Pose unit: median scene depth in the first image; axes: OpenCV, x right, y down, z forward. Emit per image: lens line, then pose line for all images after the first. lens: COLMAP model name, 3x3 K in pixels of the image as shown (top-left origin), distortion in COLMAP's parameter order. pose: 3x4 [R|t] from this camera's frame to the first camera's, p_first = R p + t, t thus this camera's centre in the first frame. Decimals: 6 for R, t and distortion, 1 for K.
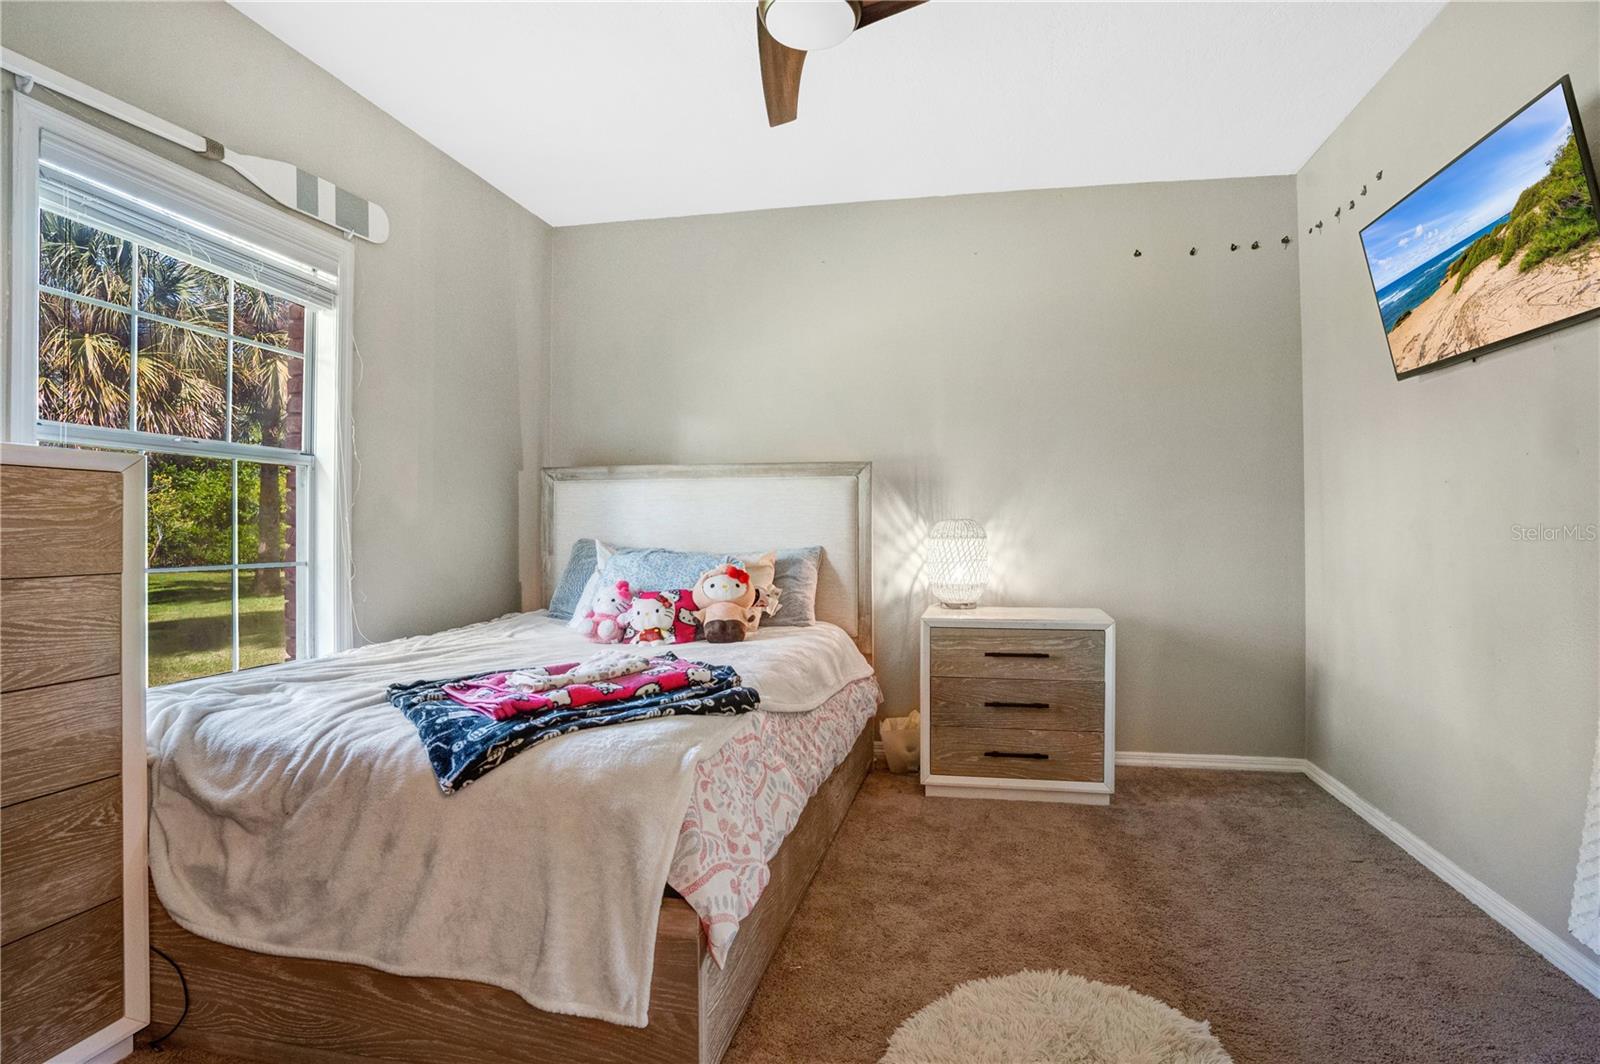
lens RADIAL K [[770.8, 0, 800.0], [0, 770.8, 532.0], [0, 0, 1]] dist [-0.071458, 0.033009]
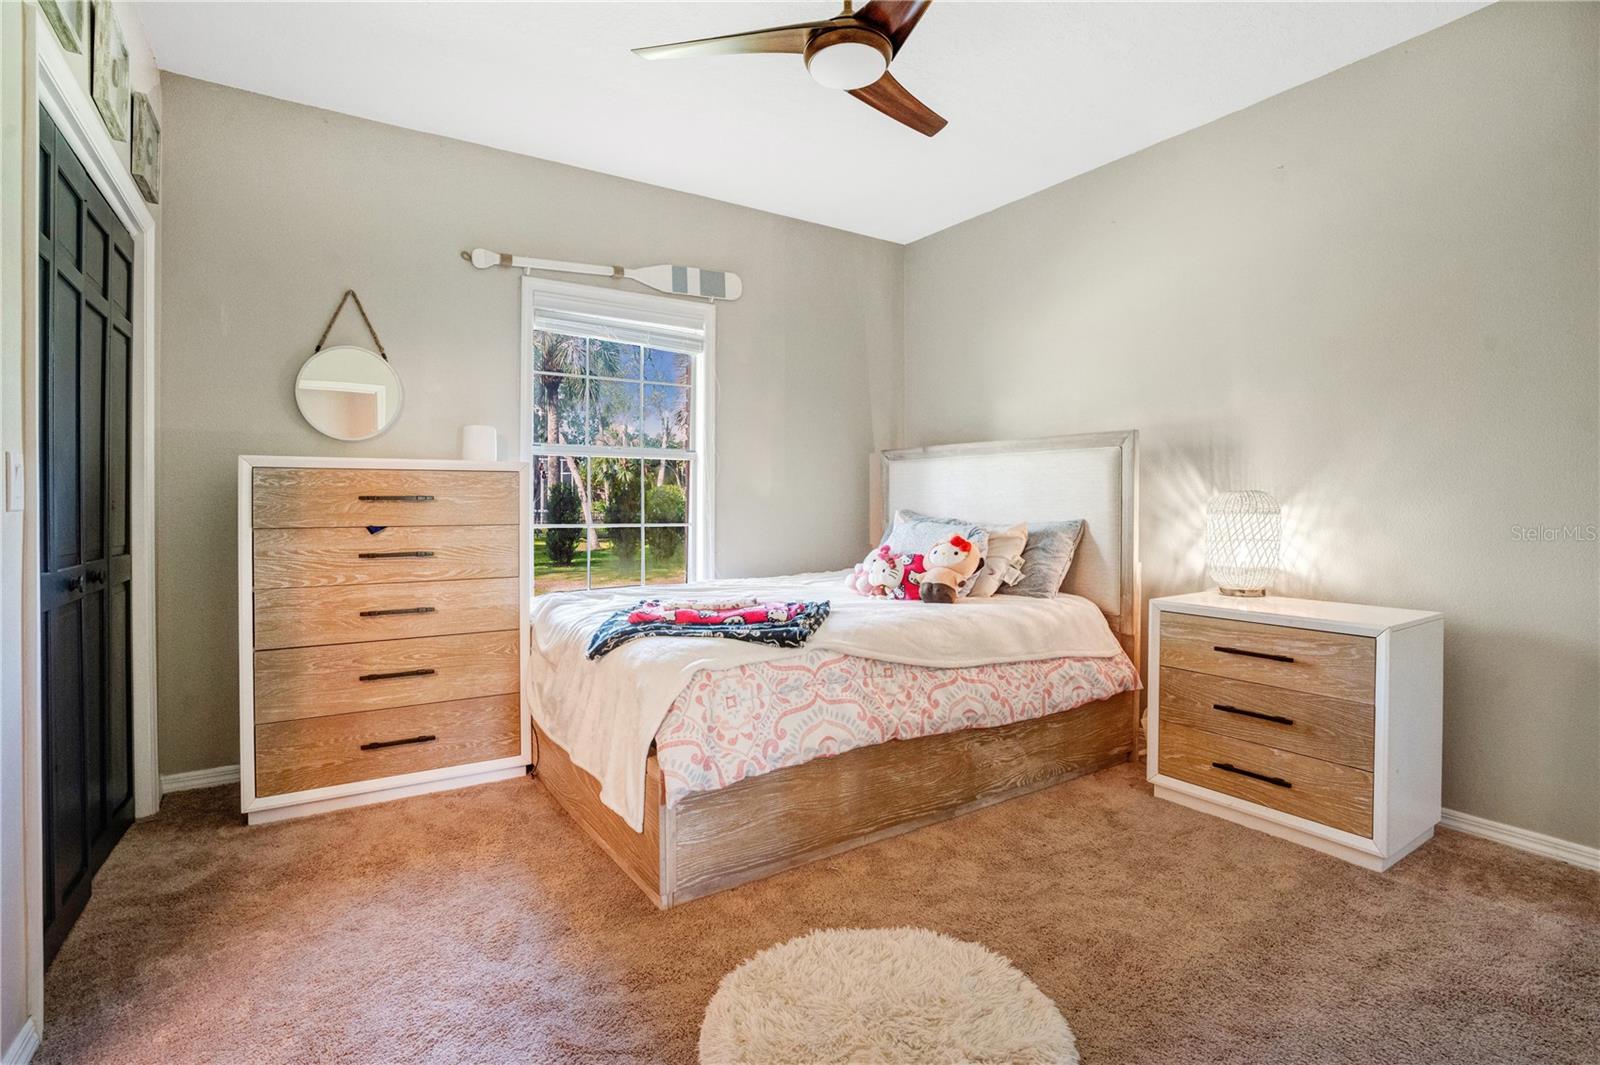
lens RADIAL K [[750.3, 0, 799.4], [0, 750.3, 507.7], [0, 0, 1]] dist [-0.055581, 0.021527]
pose [[0.704460, 0.009001, -0.709686, 0.506400], [-0.003995, 0.999954, 0.008717, -0.003820], [0.709732, -0.003305, 0.704464, 0.086108]]
